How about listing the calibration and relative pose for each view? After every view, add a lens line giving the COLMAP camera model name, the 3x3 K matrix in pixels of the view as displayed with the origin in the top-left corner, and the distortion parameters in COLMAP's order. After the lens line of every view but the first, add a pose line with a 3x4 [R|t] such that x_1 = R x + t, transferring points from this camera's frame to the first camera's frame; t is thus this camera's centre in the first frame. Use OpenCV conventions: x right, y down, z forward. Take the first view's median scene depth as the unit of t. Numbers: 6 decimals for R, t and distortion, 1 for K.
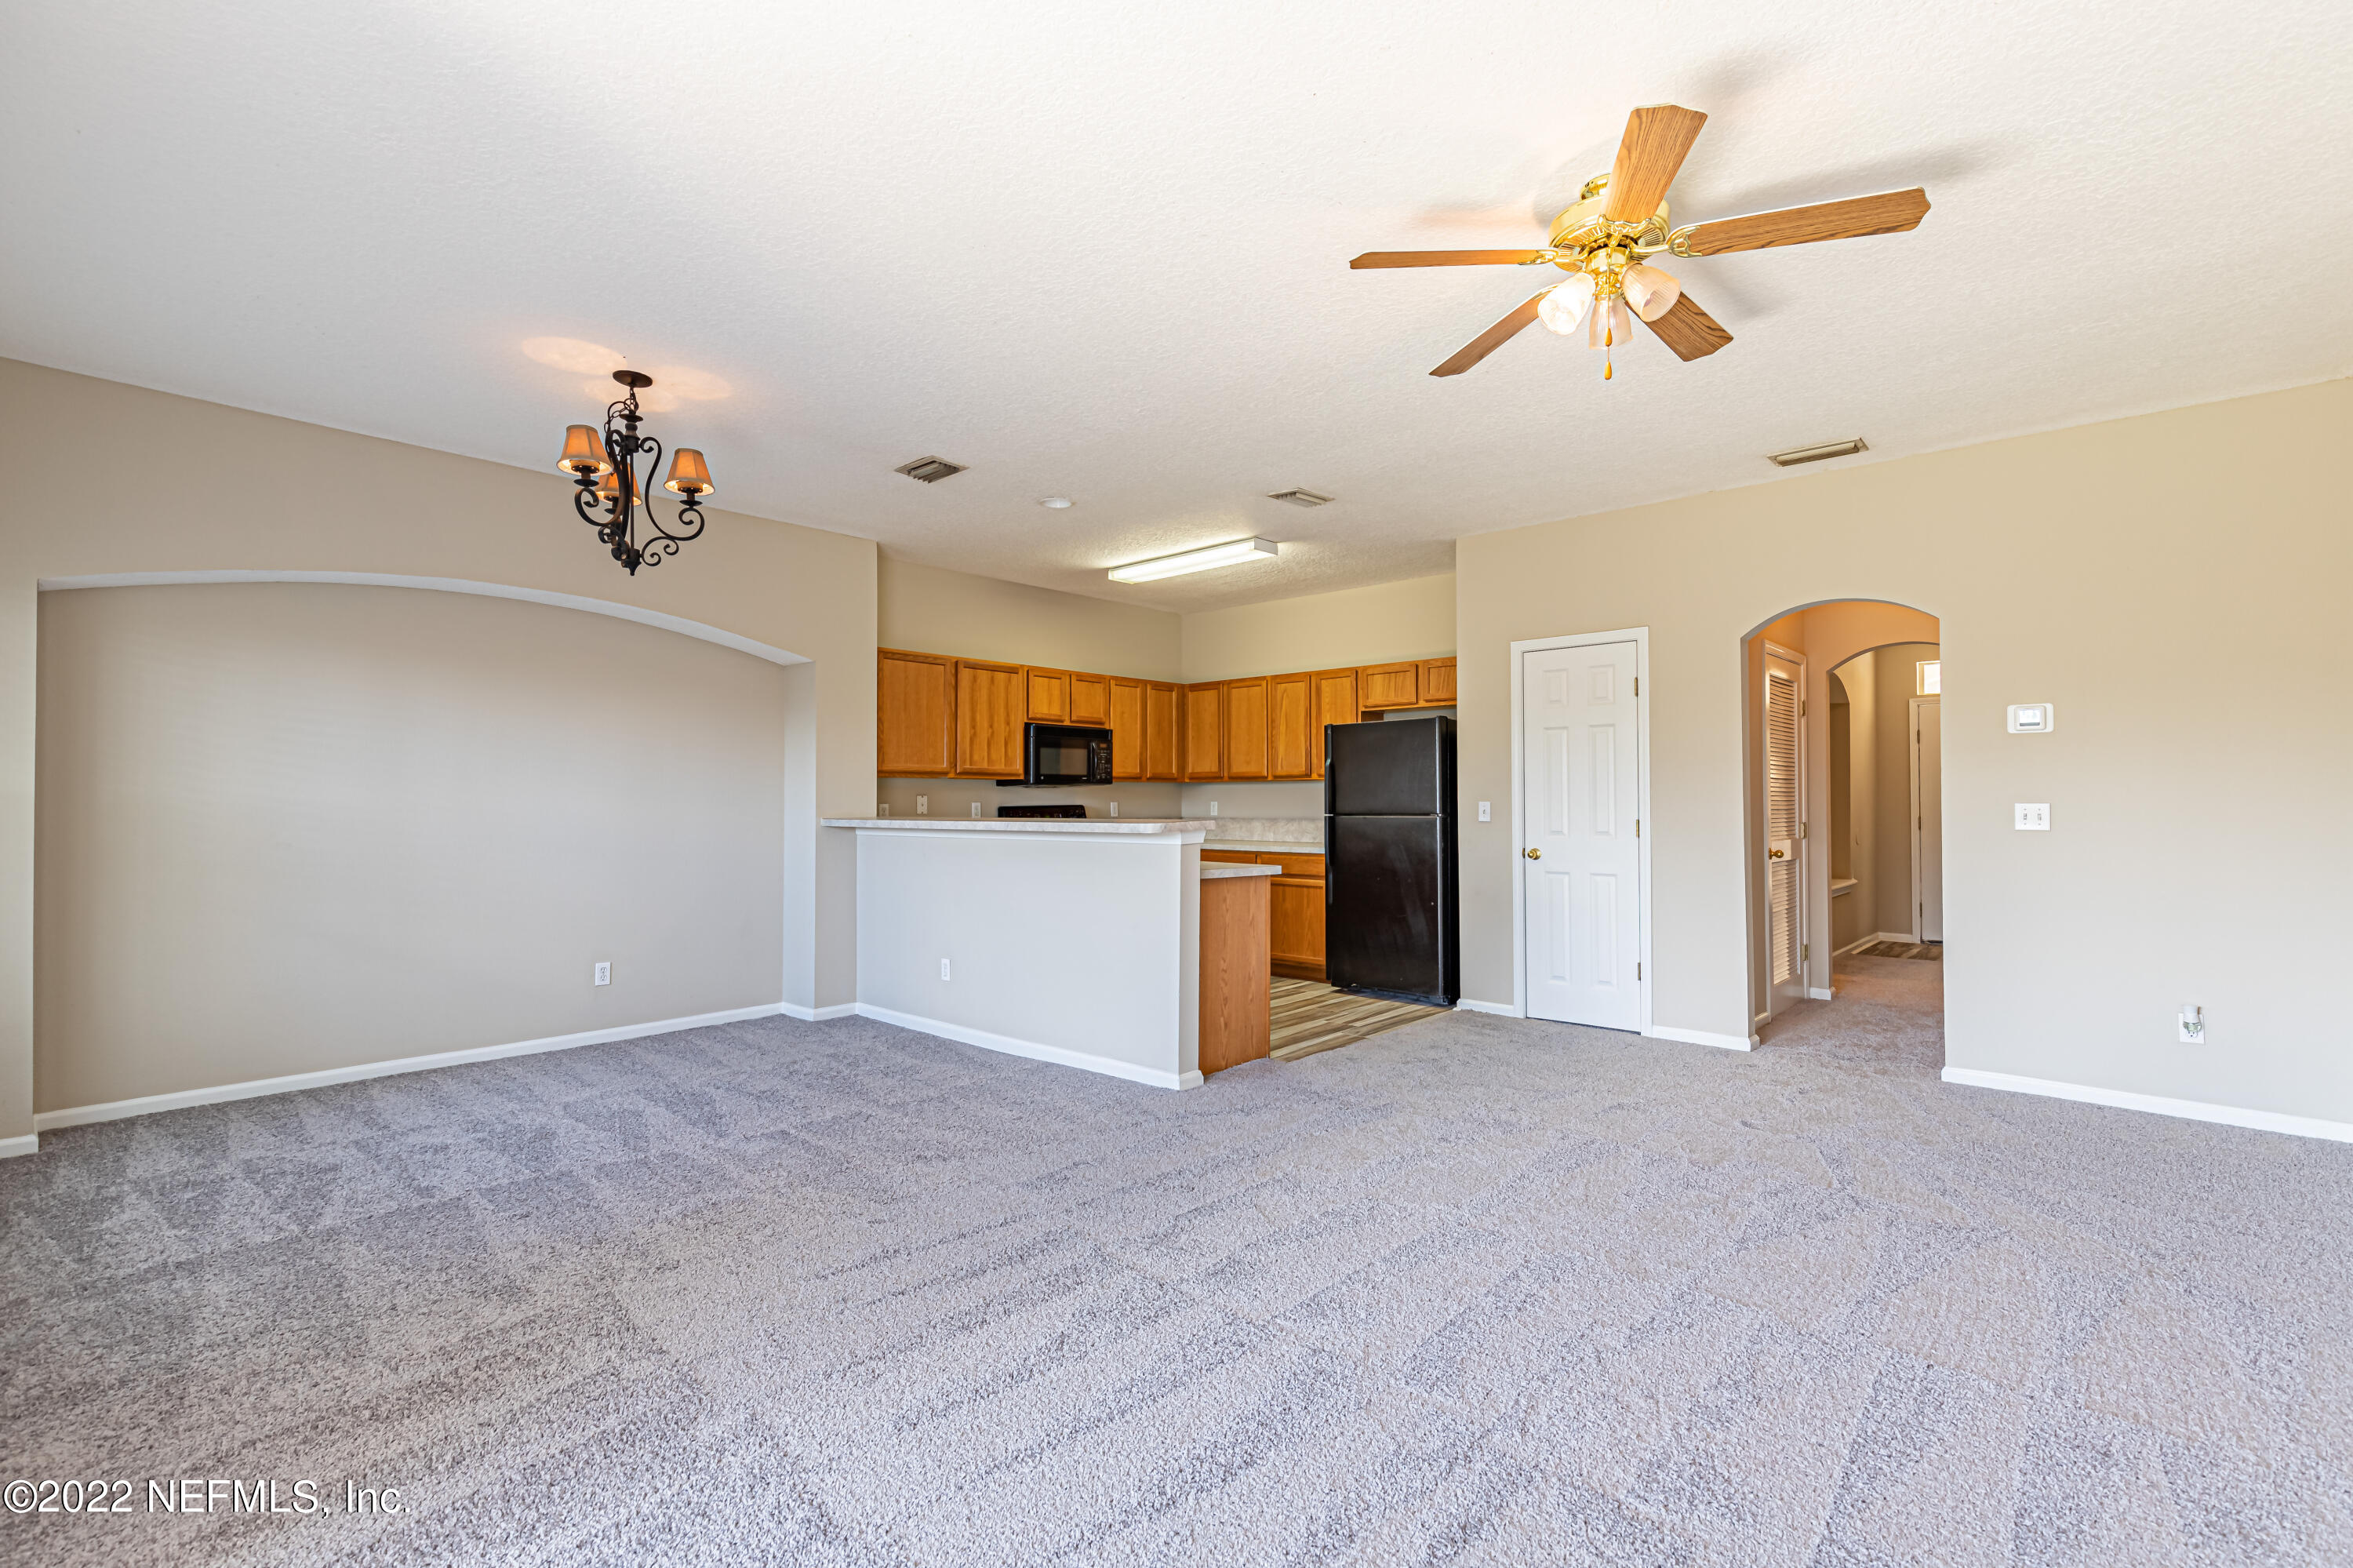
lens RADIAL K [[1060.1, 0, 1180.2], [0, 1060.1, 792.7], [0, 0, 1]] dist [0.011488, -0.002185]
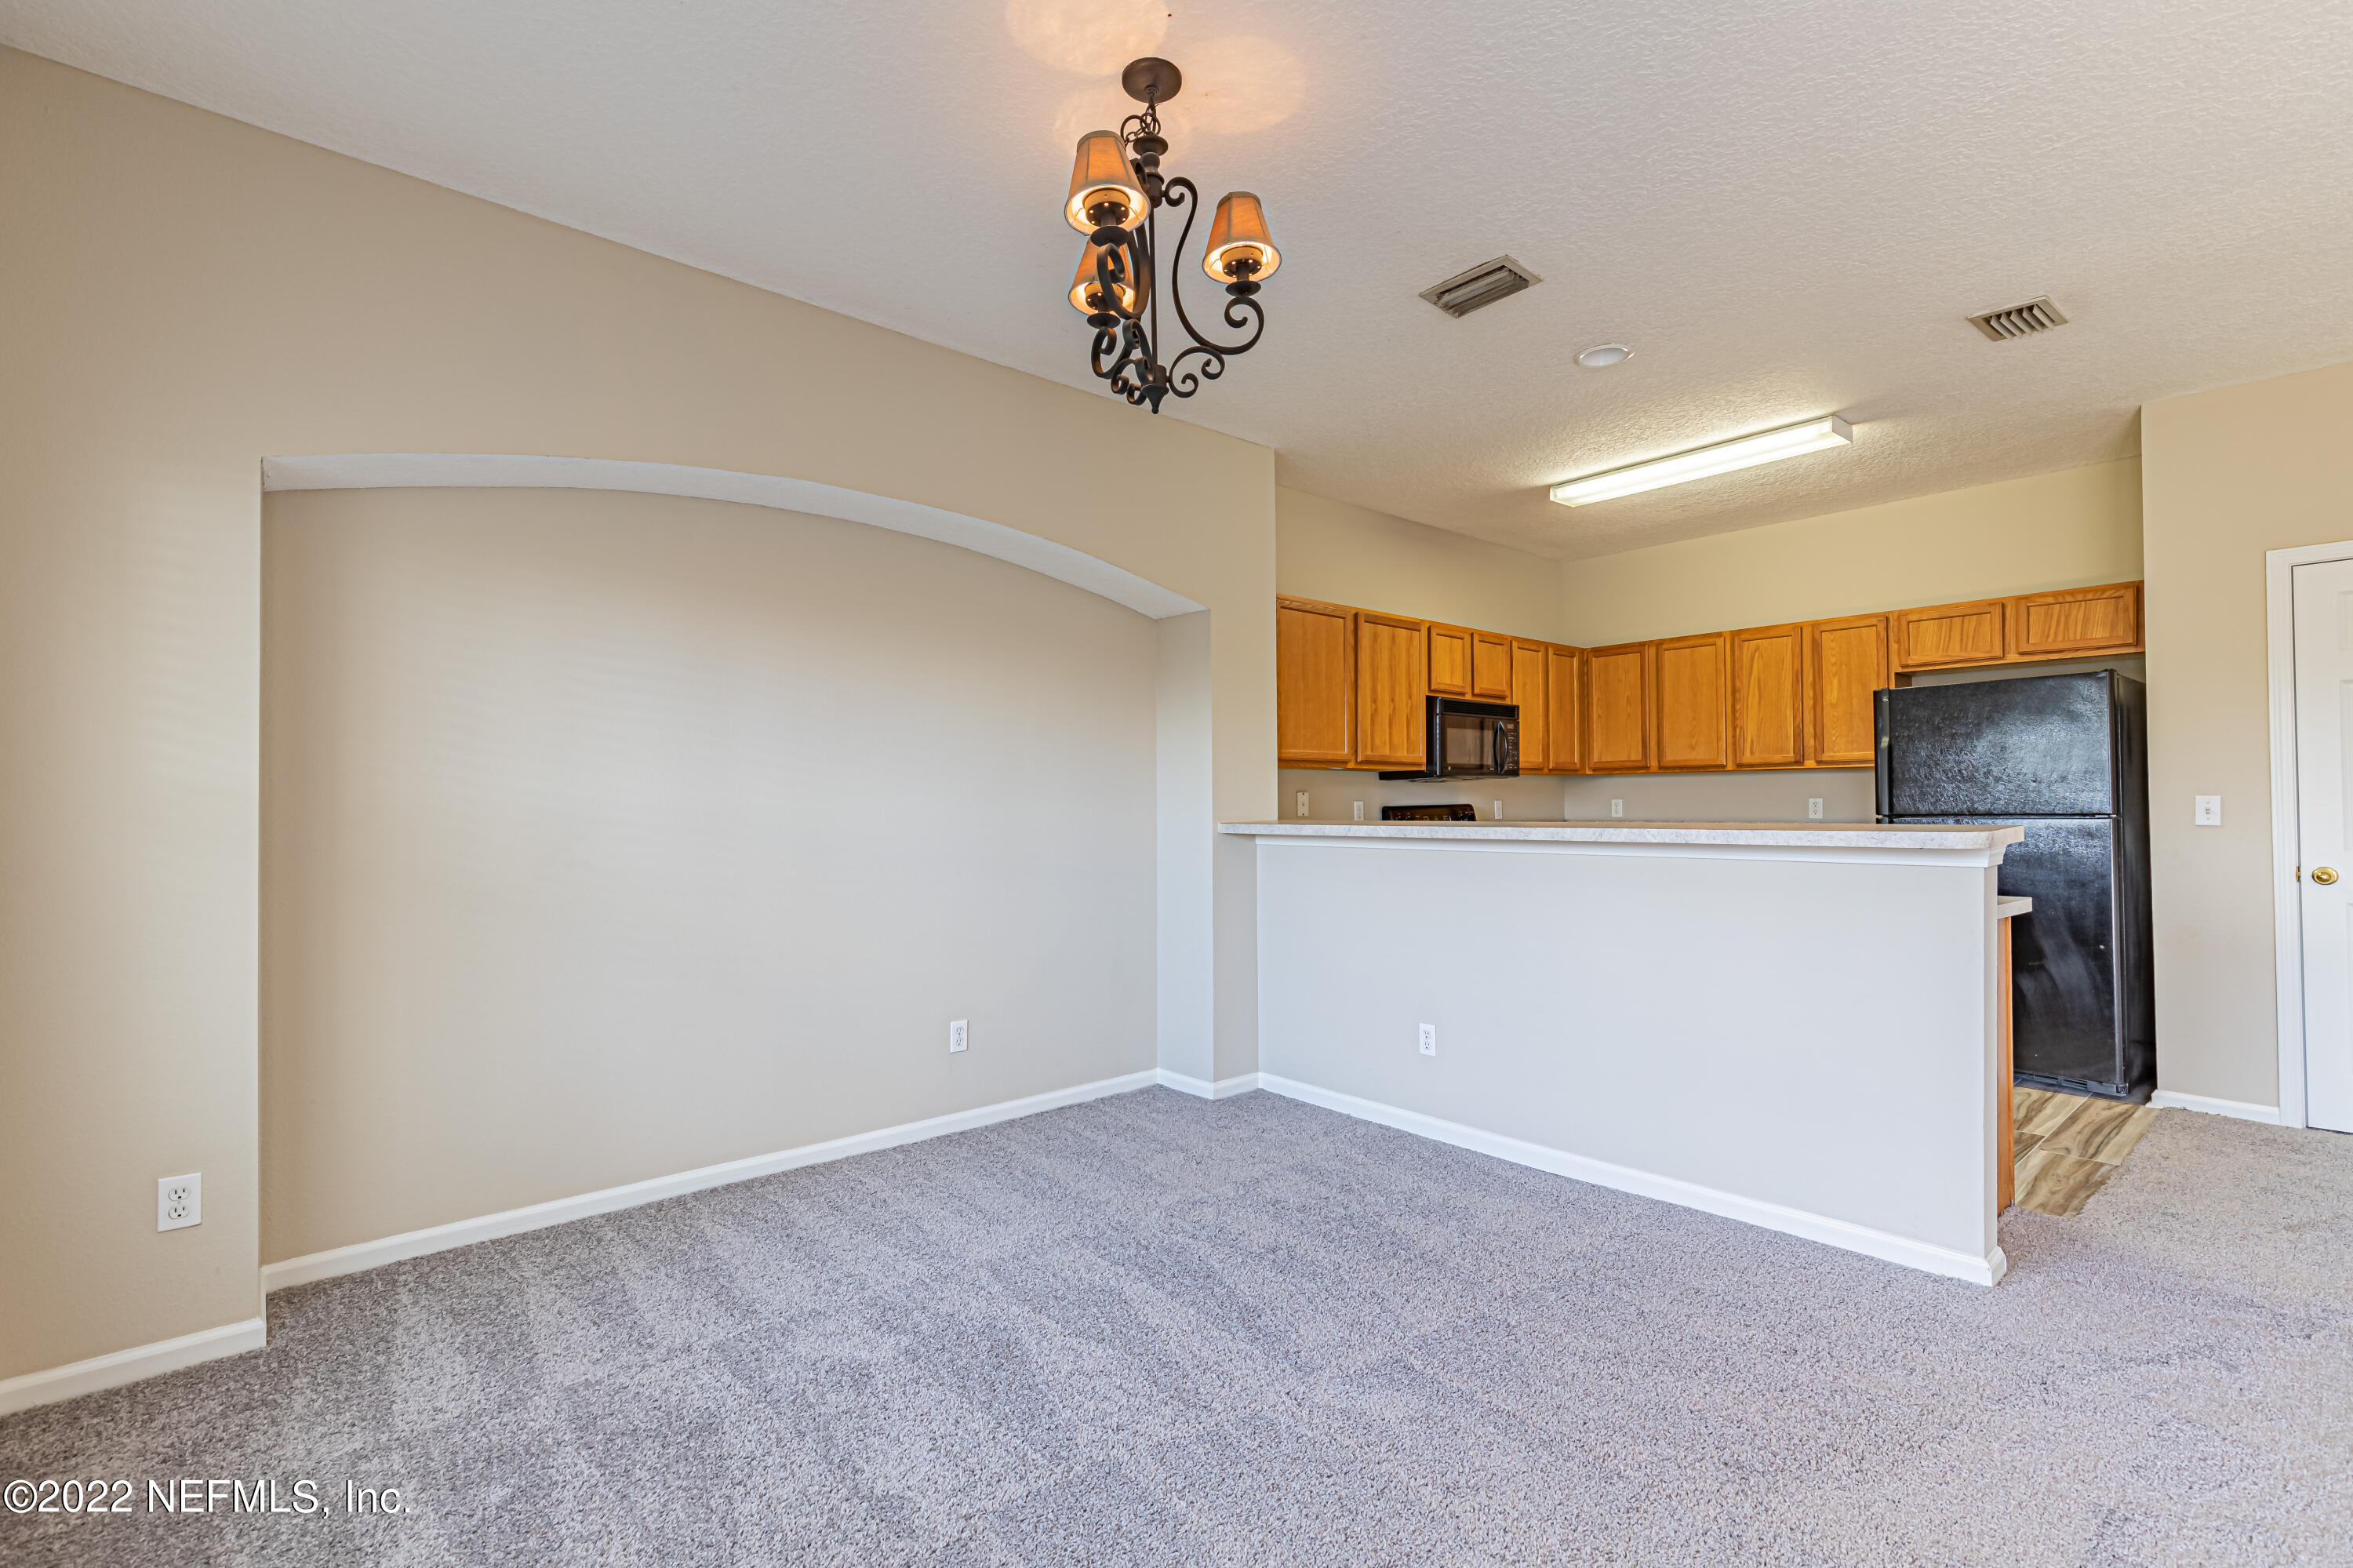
lens RADIAL K [[1060.1, 0, 1182.0], [0, 1060.1, 794.3], [0, 0, 1]] dist [0.011488, -0.002185]
pose [[0.993017, -0.005525, -0.117844, -0.270557], [0.005504, 0.999985, -0.000508, 0.004577], [0.117845, -0.000145, 0.993032, 0.261613]]
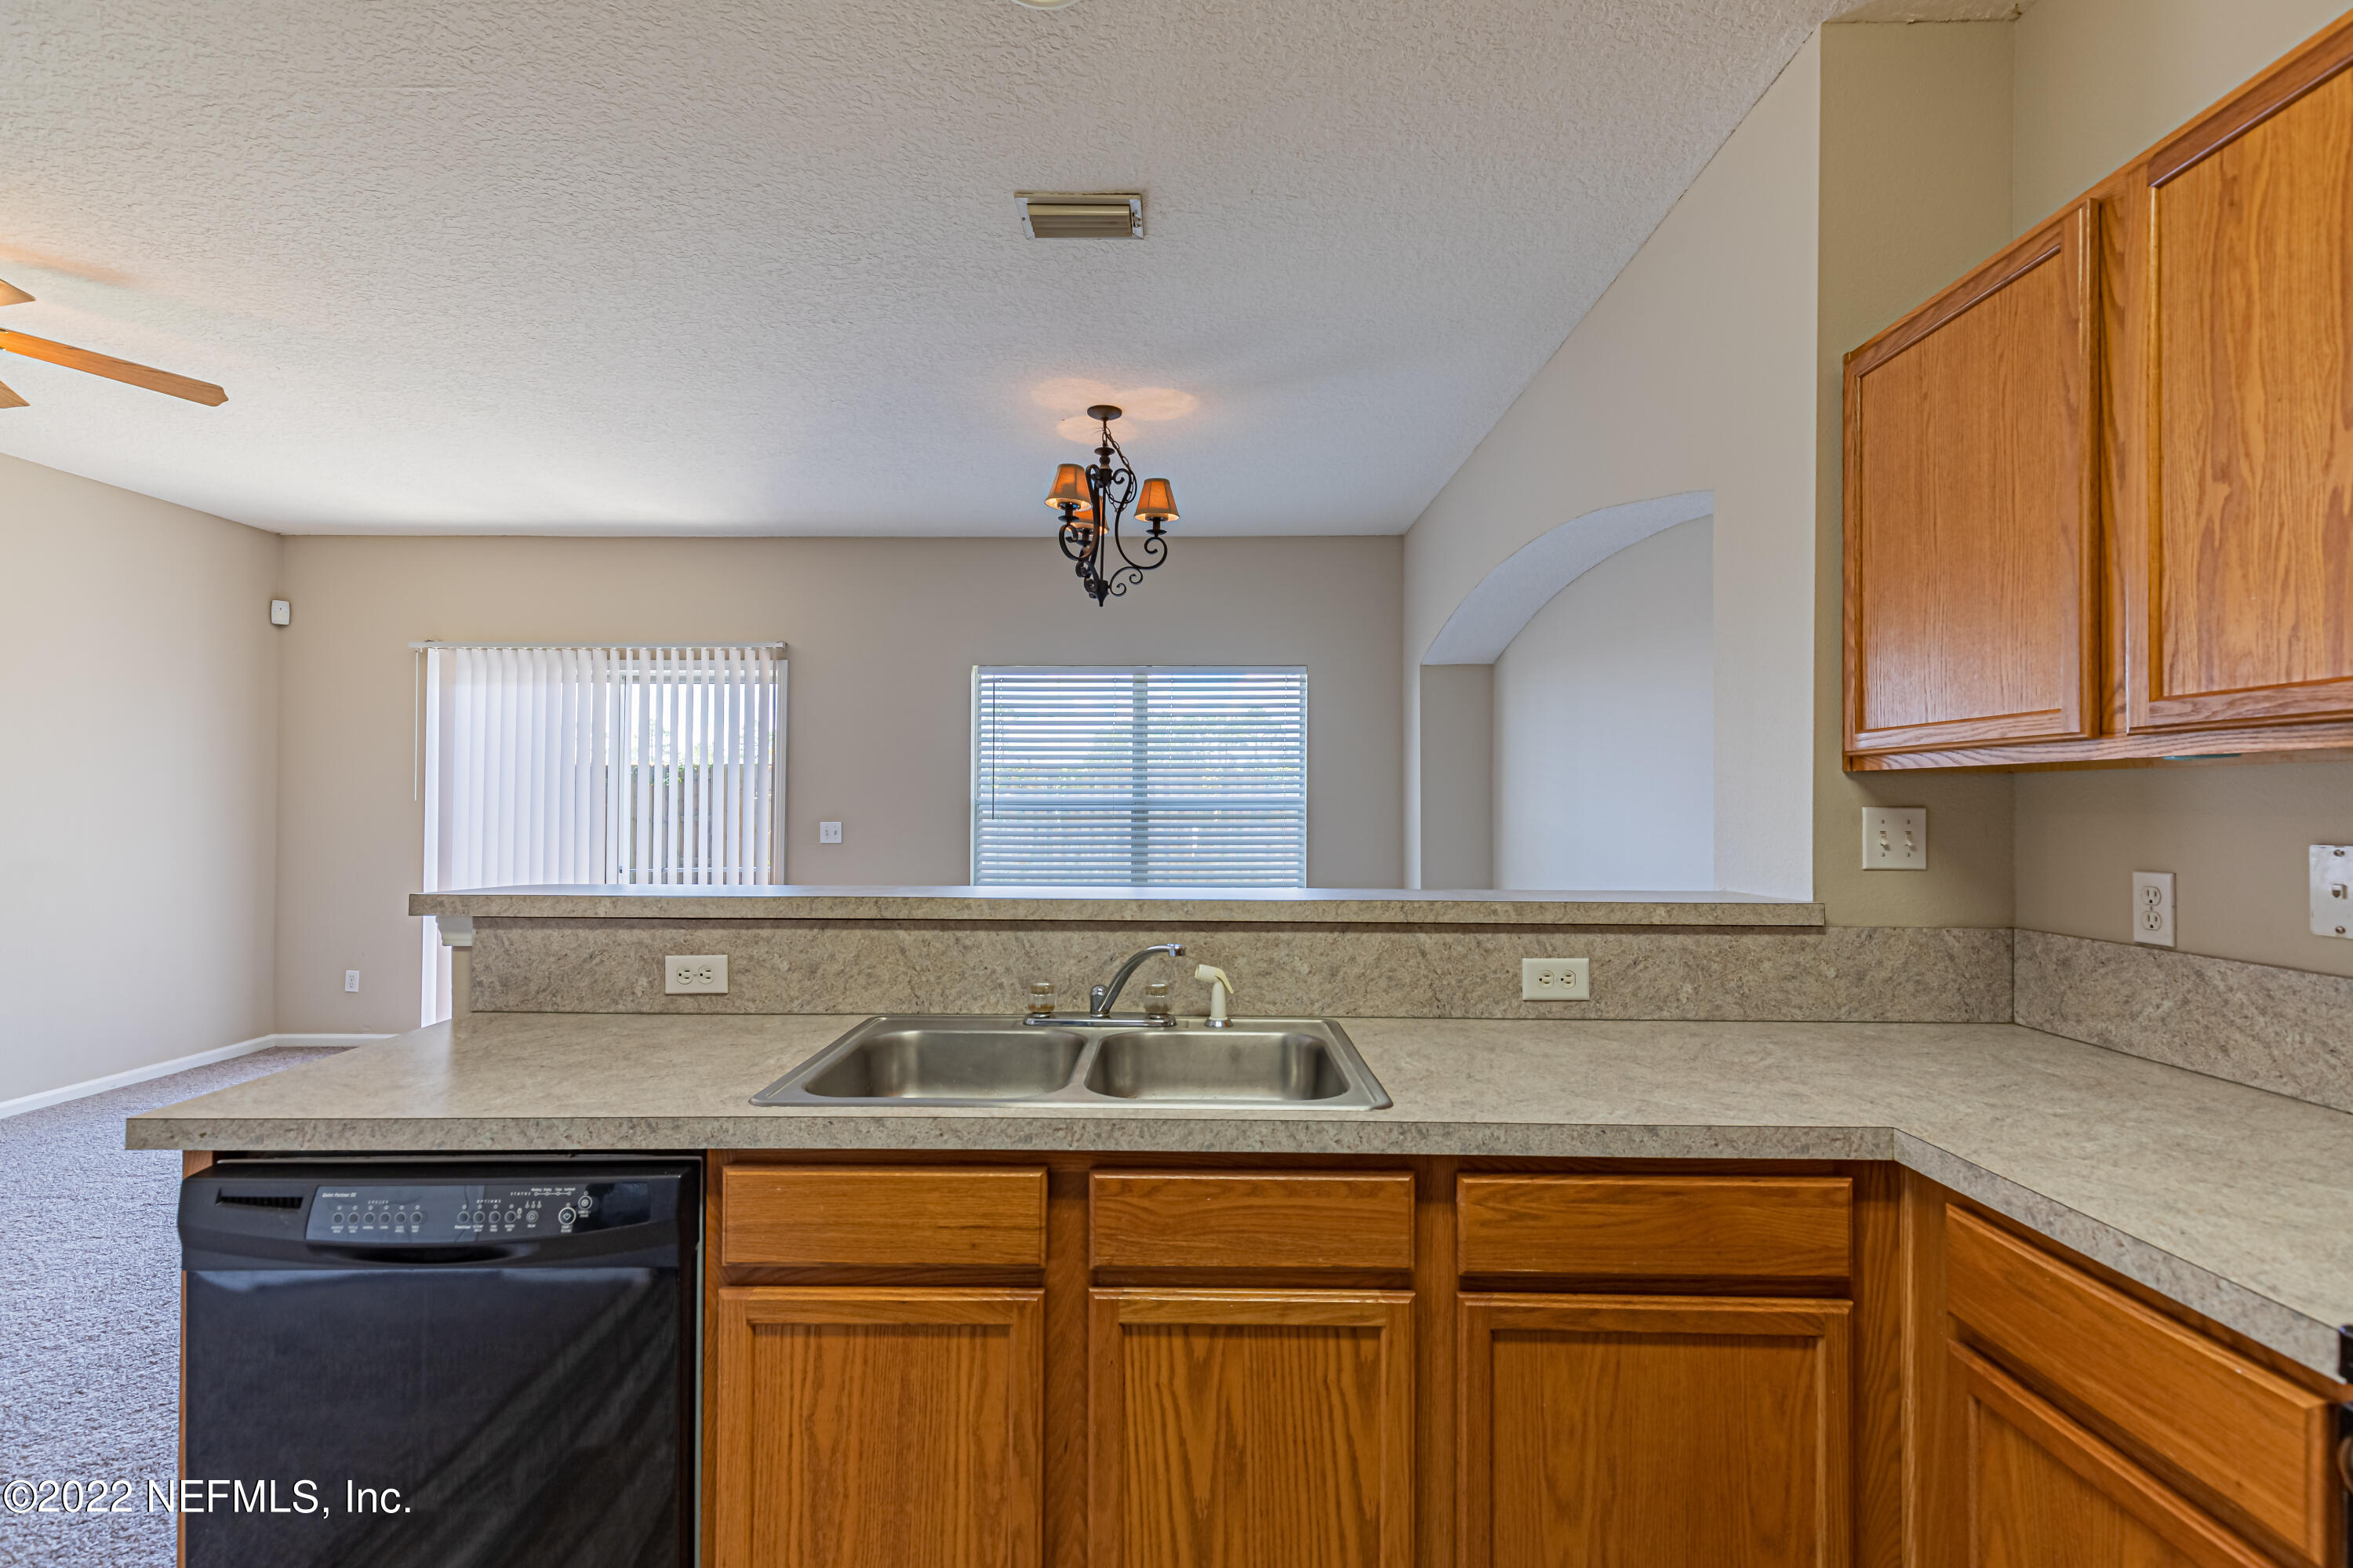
lens RADIAL K [[1060.1, 0, 1180.0], [0, 1060.1, 789.6], [0, 0, 1]] dist [0.011488, -0.002185]
pose [[-0.747349, -0.010703, -0.664345, 0.064450], [0.002709, 0.999813, -0.019155, -0.005326], [0.664426, -0.016115, -0.747180, 1.135616]]
